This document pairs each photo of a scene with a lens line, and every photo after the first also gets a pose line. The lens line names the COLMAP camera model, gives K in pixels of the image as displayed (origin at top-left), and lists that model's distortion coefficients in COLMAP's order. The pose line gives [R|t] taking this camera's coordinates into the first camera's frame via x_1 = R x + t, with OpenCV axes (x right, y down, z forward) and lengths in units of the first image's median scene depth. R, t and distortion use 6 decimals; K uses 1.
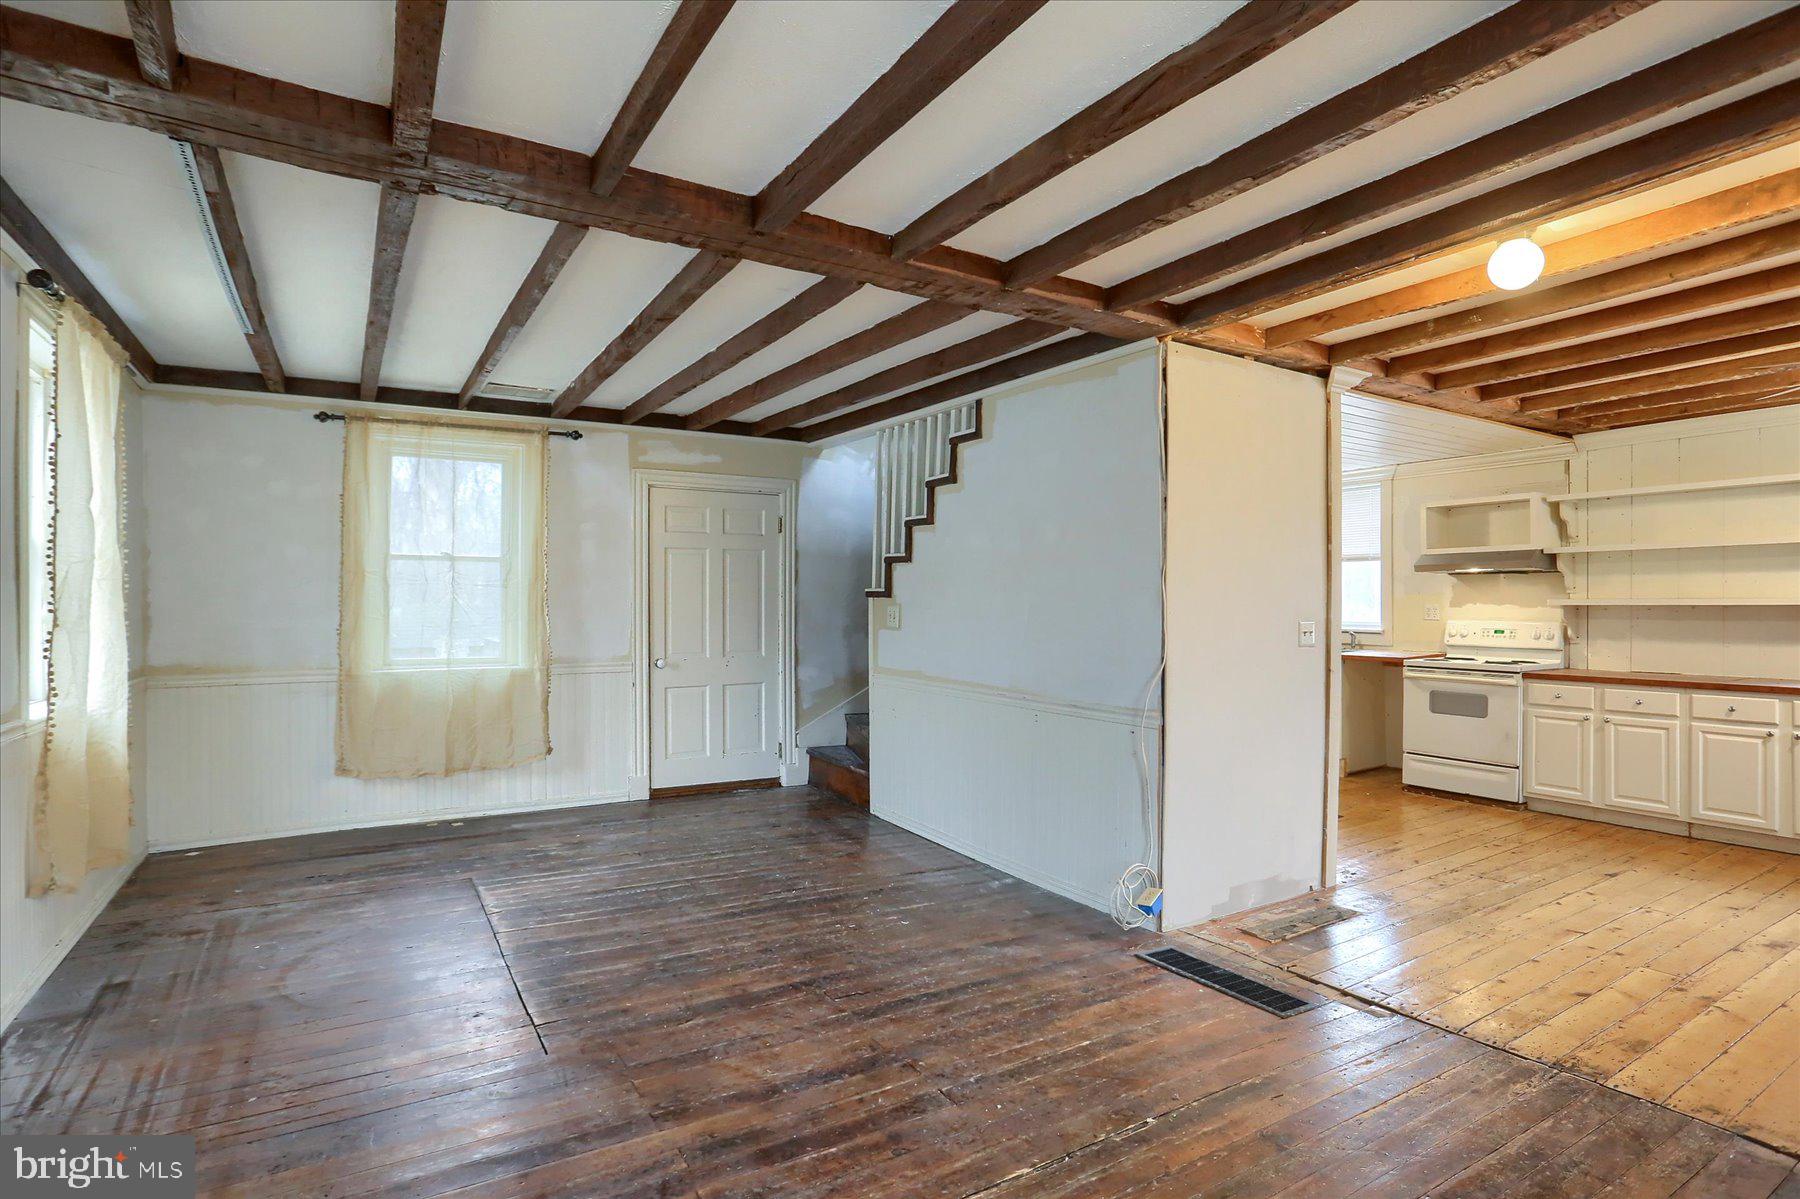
lens RADIAL K [[915.9, 0, 866.5], [0, 915.9, 607.5], [0, 0, 1]] dist [-0.031637, 0.005644]
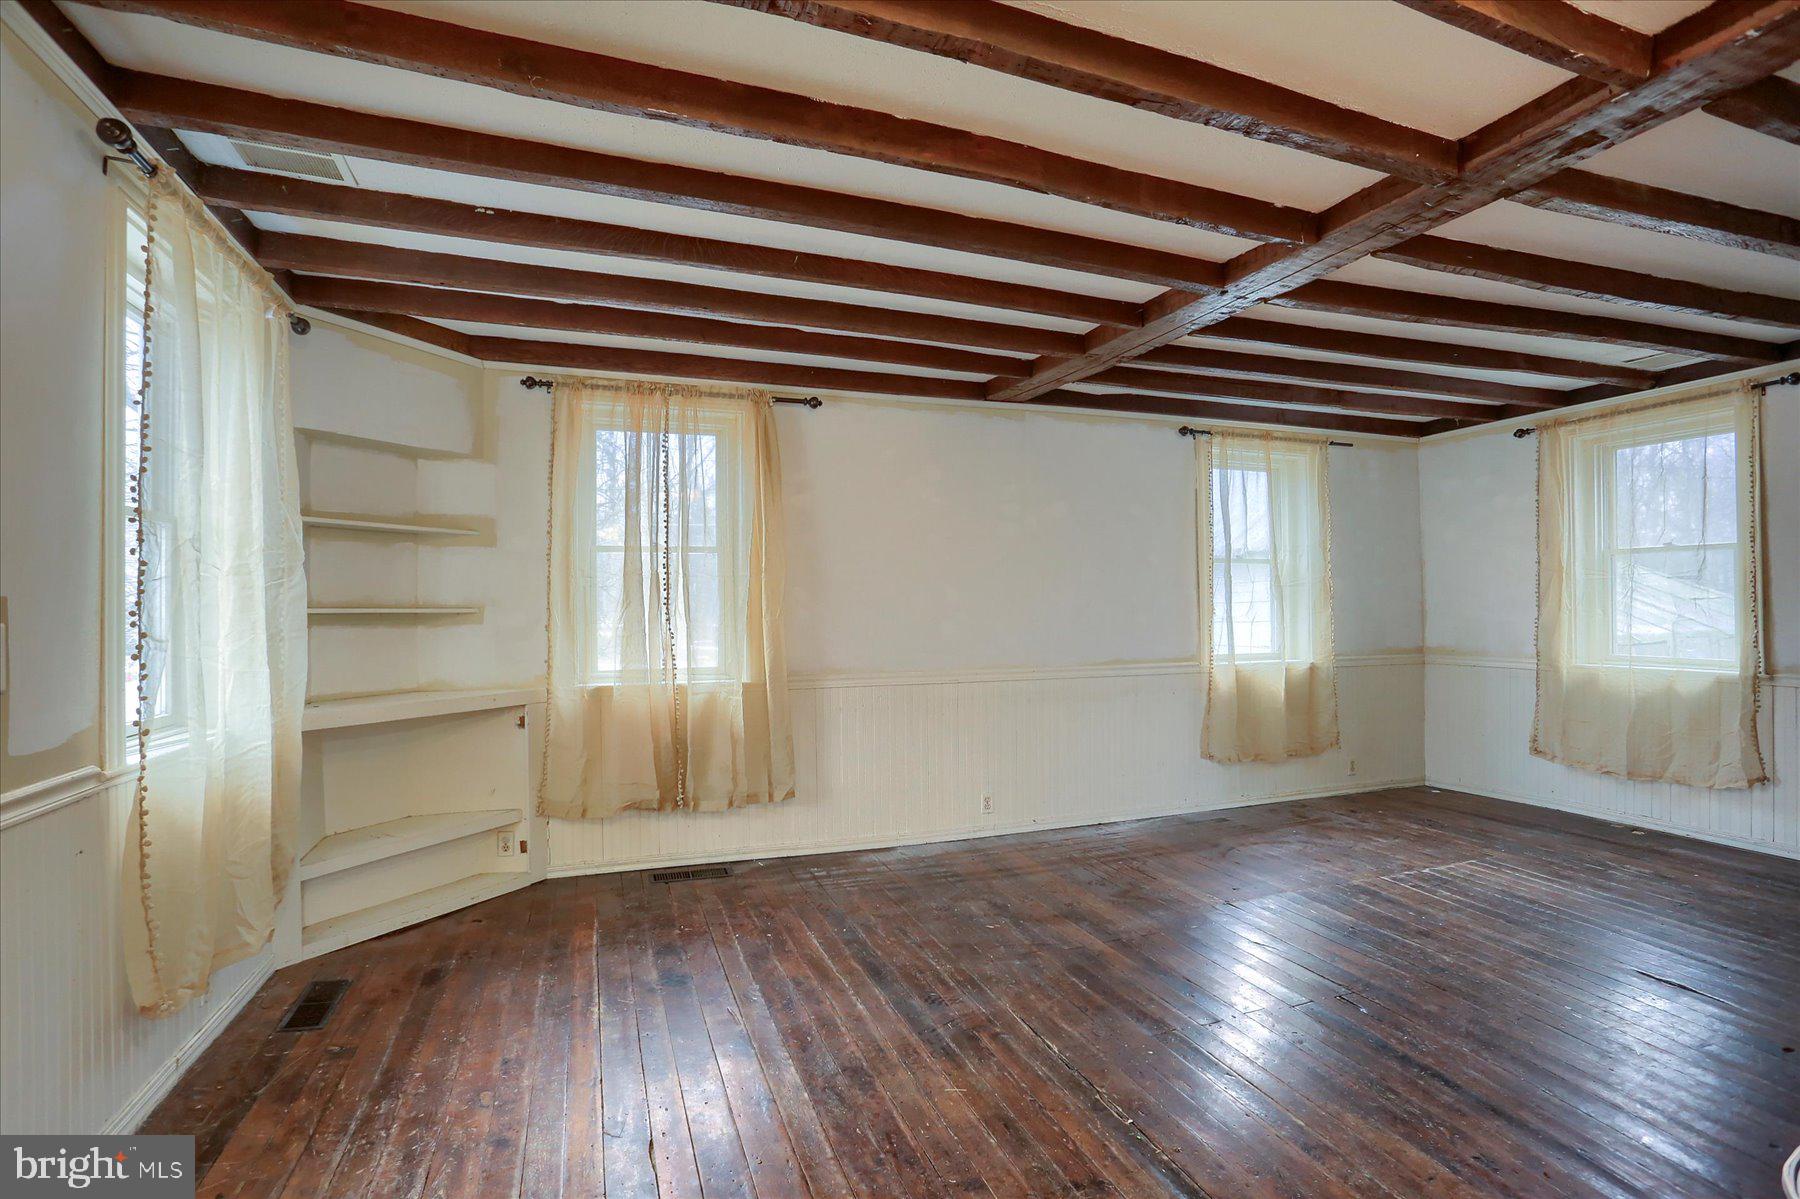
lens RADIAL K [[915.9, 0, 909.7], [0, 915.9, 609.7], [0, 0, 1]] dist [-0.031637, 0.005644]
pose [[-0.193856, 0.000661, -0.981030, 1.043969], [0.001317, 0.999999, 0.000414, 0.010588], [0.981029, -0.001212, -0.193857, 0.755886]]
